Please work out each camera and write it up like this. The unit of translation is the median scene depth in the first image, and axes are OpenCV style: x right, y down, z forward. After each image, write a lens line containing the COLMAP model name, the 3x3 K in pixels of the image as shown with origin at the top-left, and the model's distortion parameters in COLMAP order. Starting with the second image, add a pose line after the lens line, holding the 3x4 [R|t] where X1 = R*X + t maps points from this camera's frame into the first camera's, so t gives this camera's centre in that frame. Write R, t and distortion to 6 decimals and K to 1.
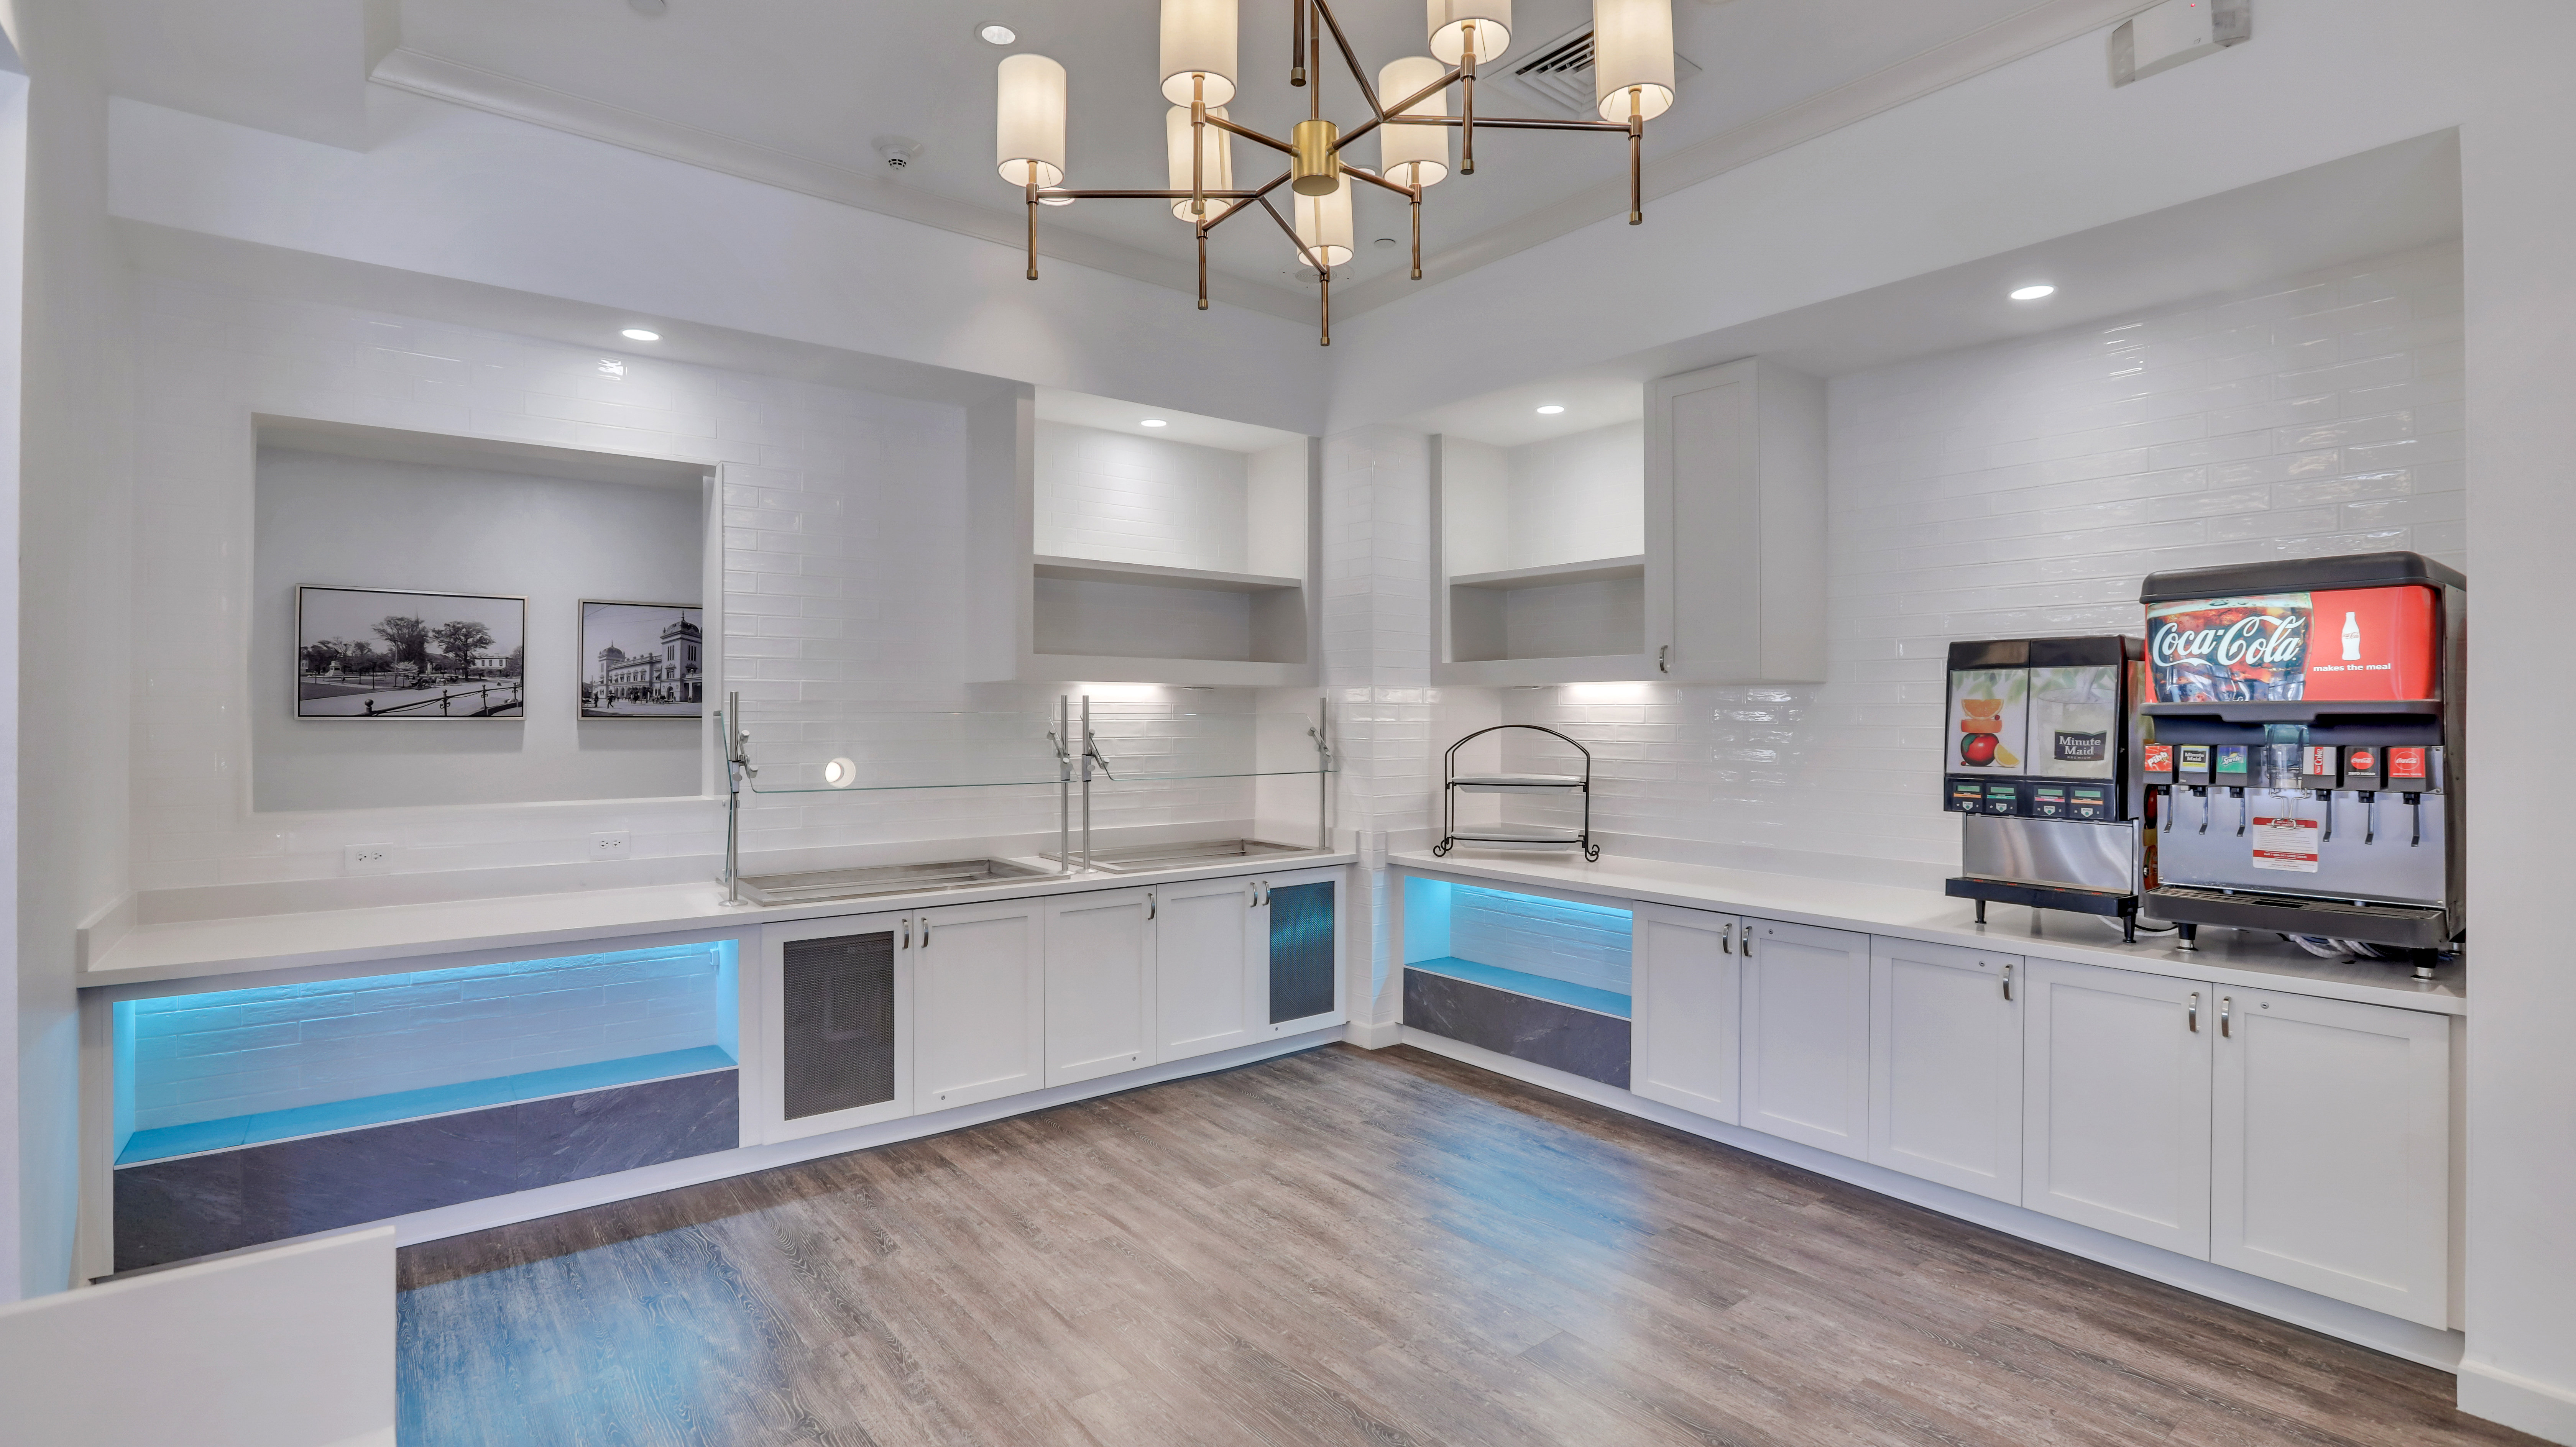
lens RADIAL K [[1231.2, 0, 1288.9], [0, 1231.2, 723.1], [0, 0, 1]] dist [0.000439, 0.000048]
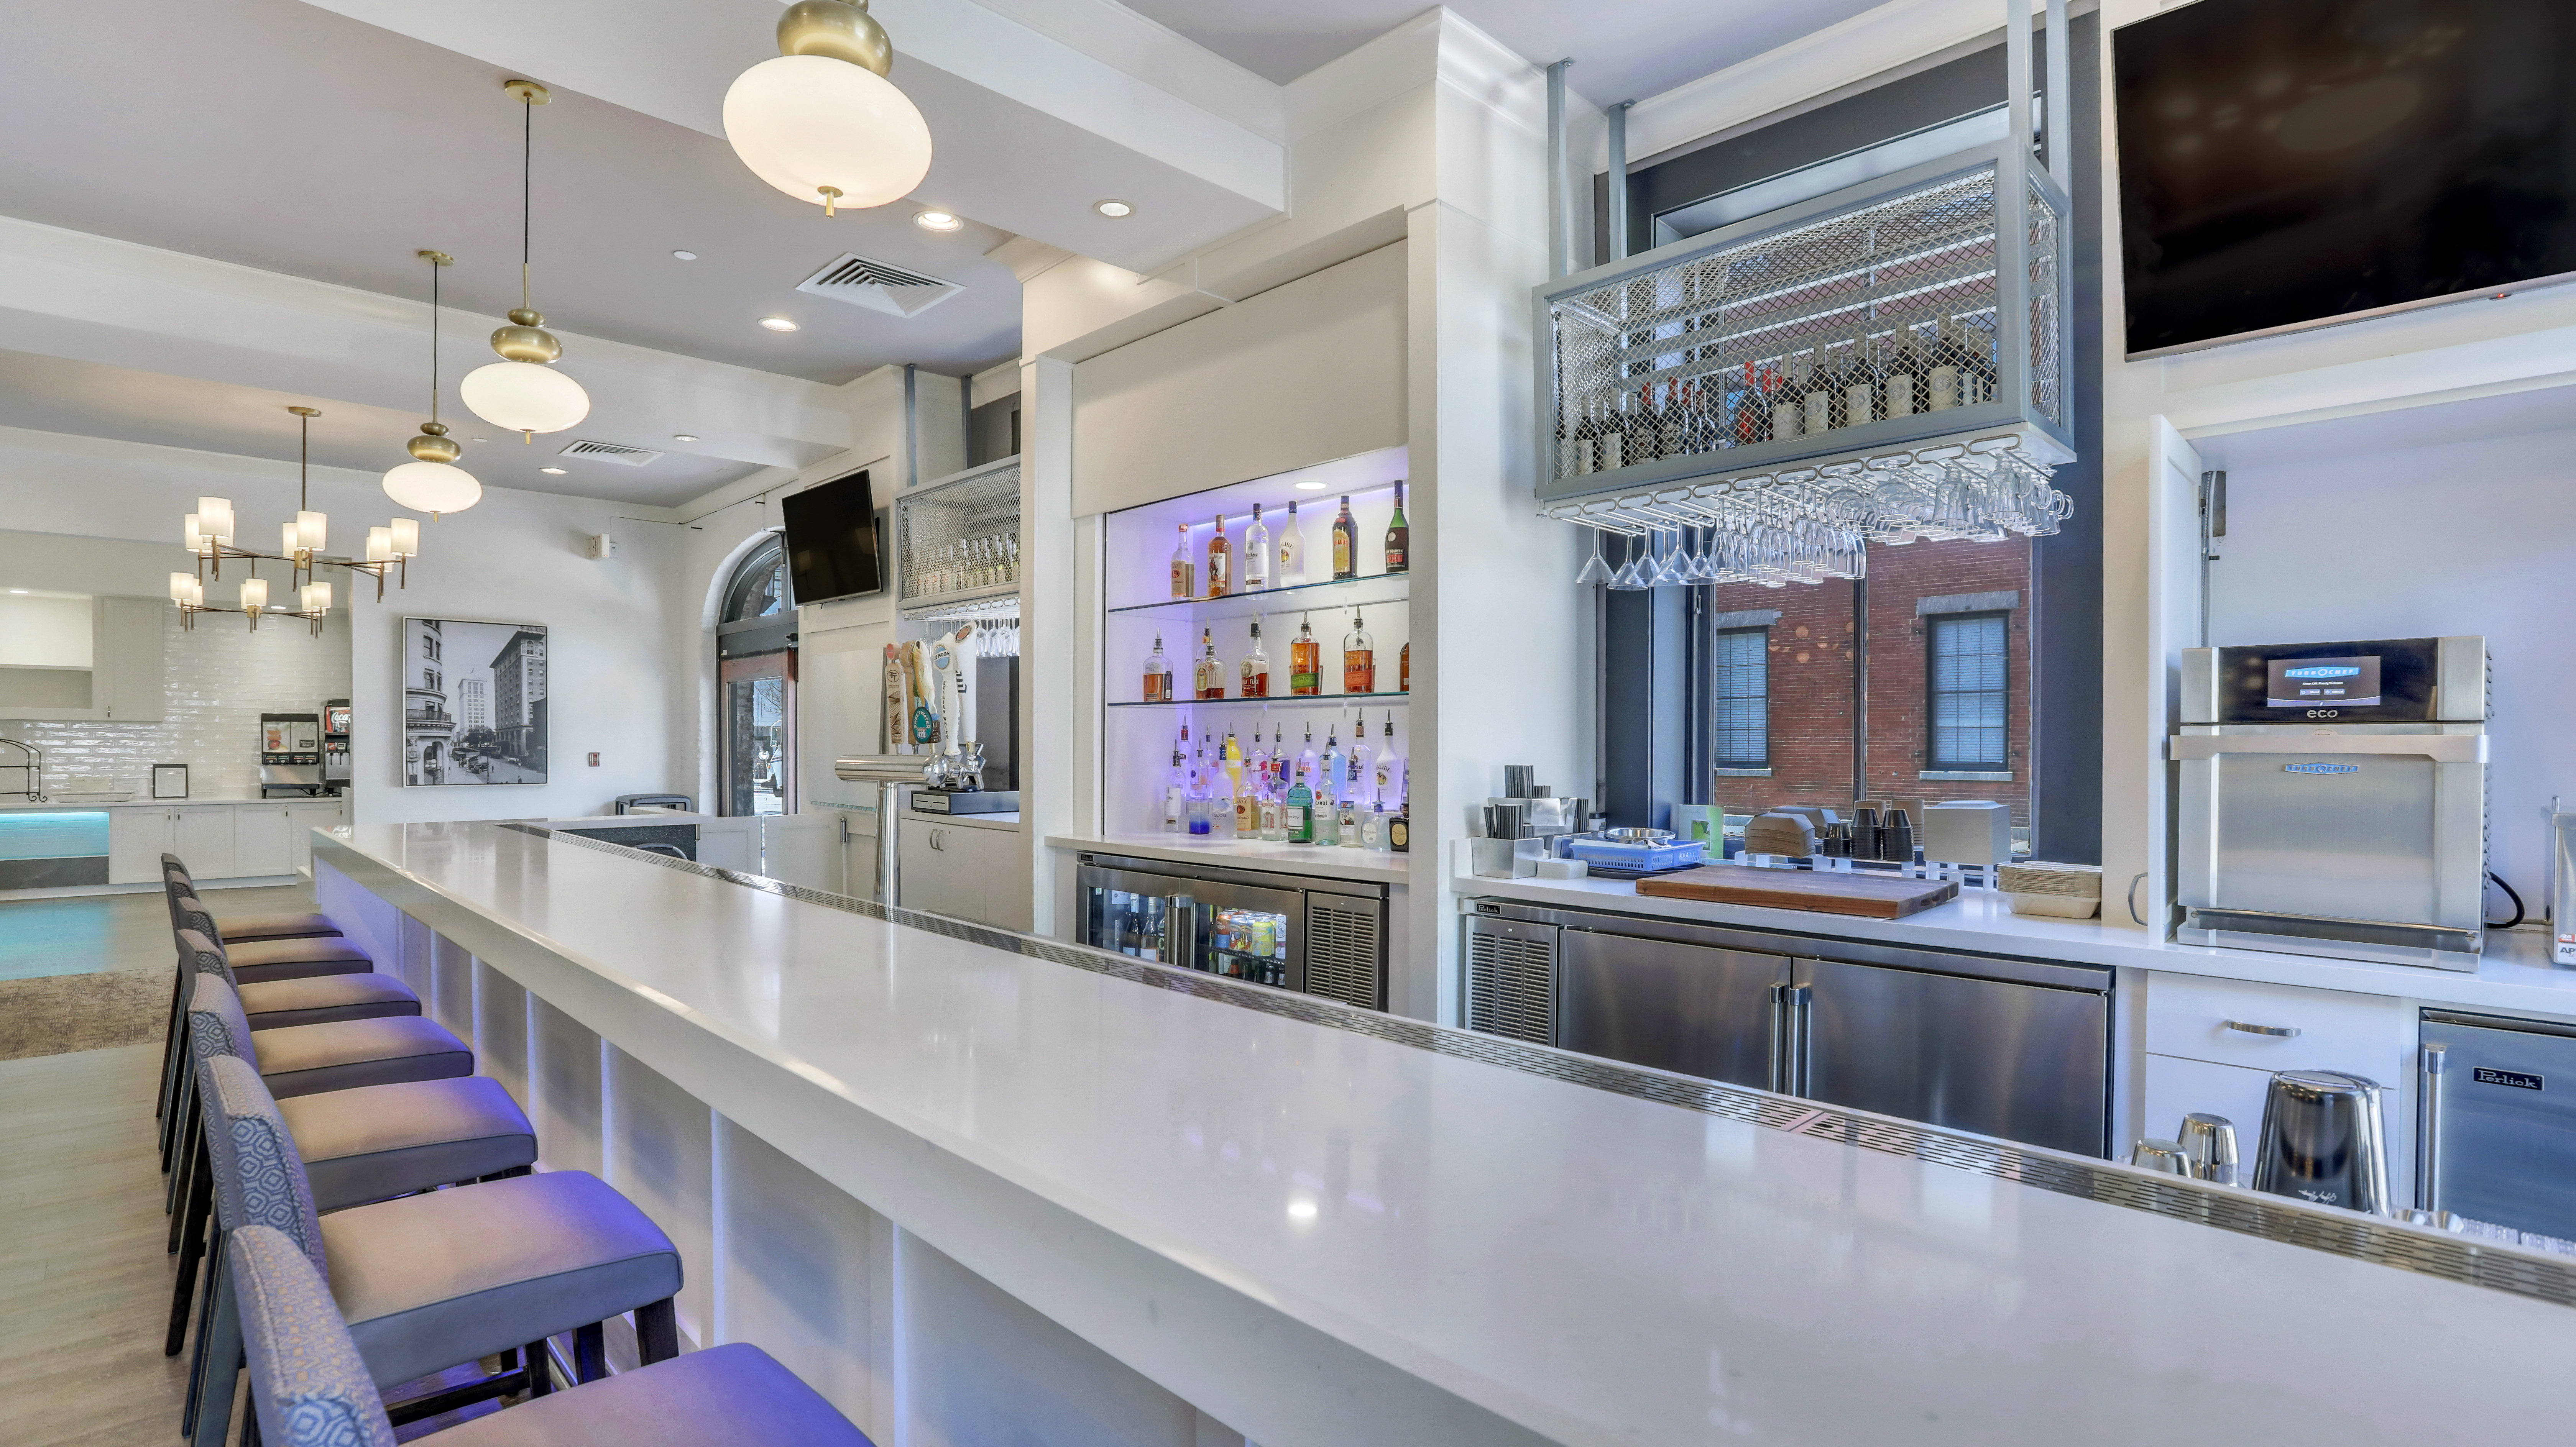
lens RADIAL K [[1231.2, 0, 1288.9], [0, 1231.2, 739.1], [0, 0, 1]] dist [0.000439, 0.000048]
pose [[-0.104452, -0.000206, 0.994530, -3.045084], [-0.000493, 1.000000, 0.000155, 0.002002], [-0.994530, -0.000474, -0.104452, -1.386543]]
